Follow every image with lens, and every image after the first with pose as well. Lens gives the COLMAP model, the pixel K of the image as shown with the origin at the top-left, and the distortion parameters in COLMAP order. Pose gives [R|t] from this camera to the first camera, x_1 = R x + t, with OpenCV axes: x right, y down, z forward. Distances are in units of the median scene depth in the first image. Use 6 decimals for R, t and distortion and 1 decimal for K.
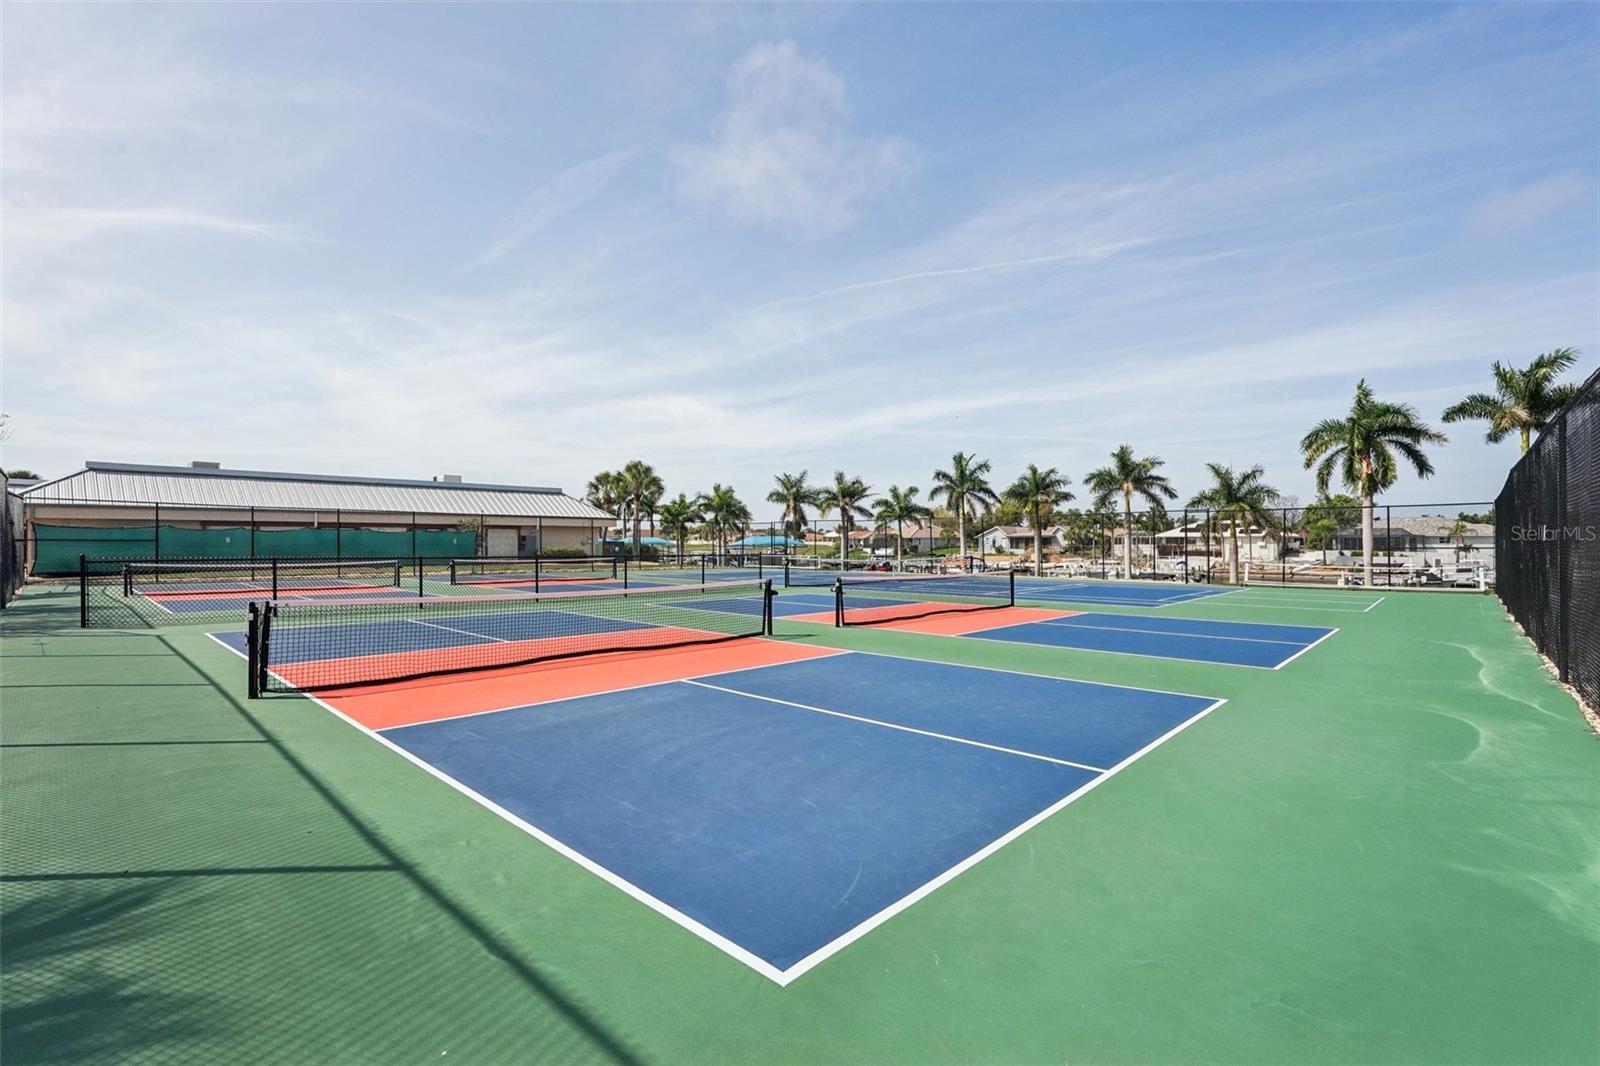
lens RADIAL K [[719.6, 0, 800.0], [0, 719.6, 533.0], [0, 0, 1]] dist [-0.032031, 0.000092]
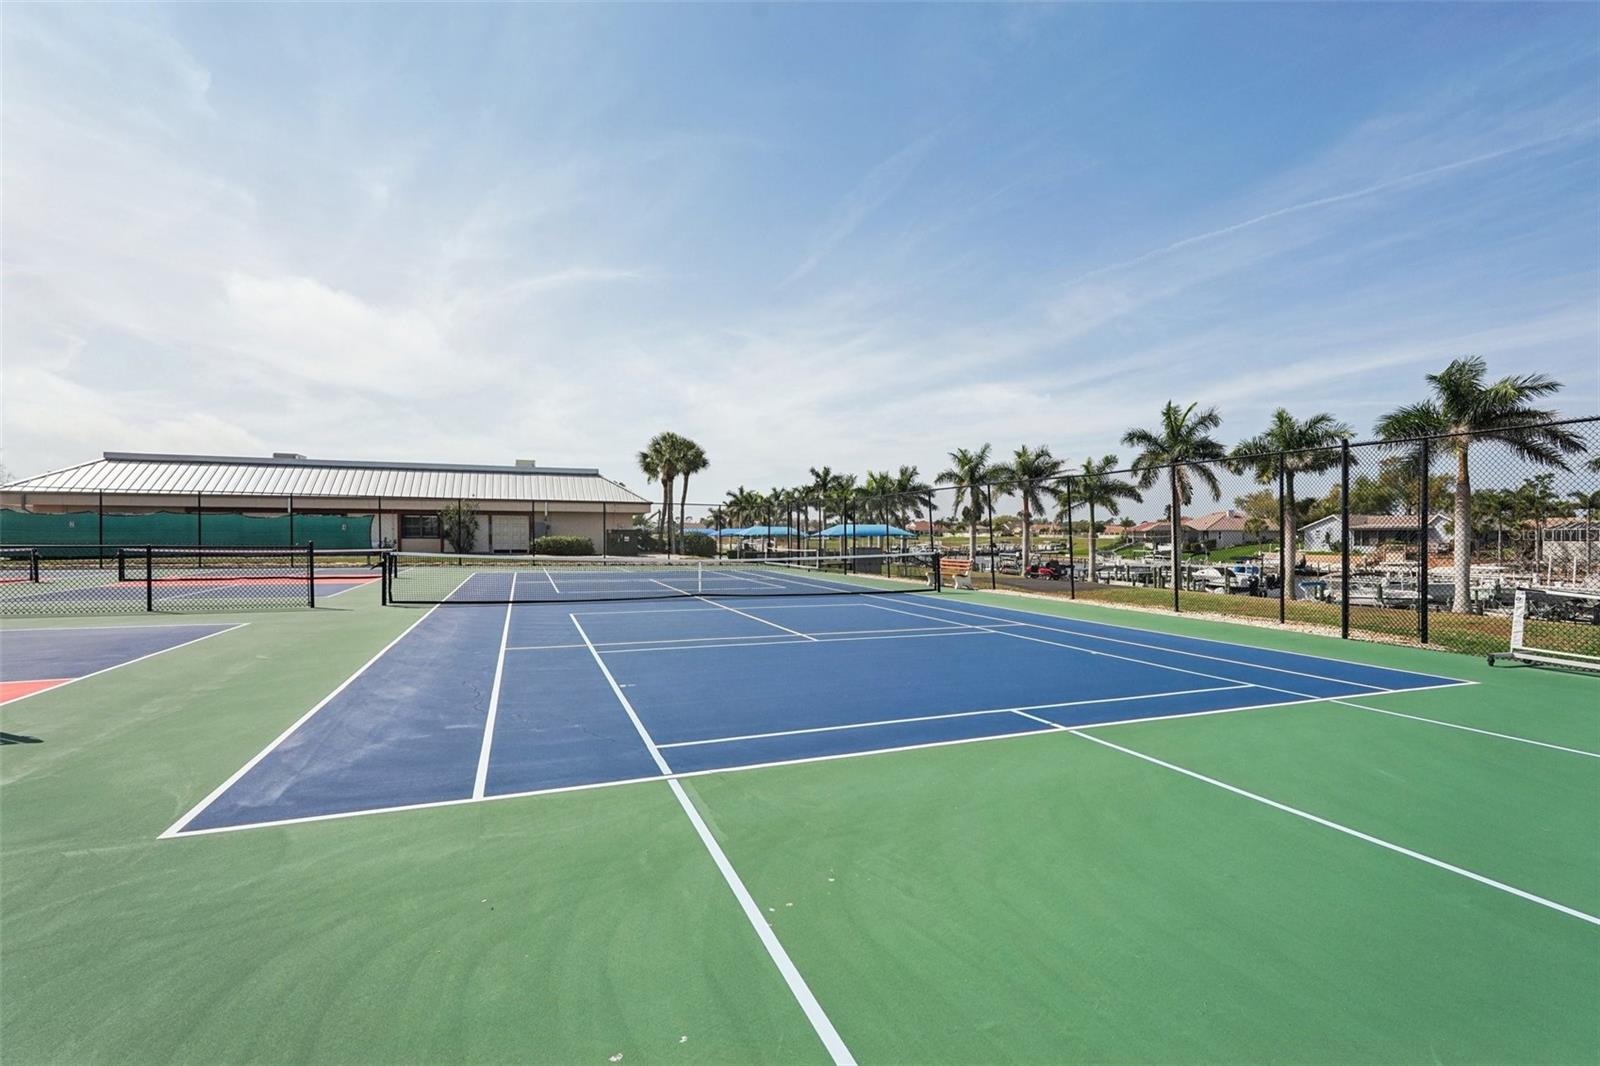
lens RADIAL K [[703.6, 0, 800.0], [0, 703.6, 533.0], [0, 0, 1]] dist [-0.012734, 0.000080]
pose [[0.897335, 0.005659, -0.441313, 0.174069], [-0.000954, 0.999940, 0.010881, 0.003924], [0.441348, -0.009342, 0.897287, 0.219333]]
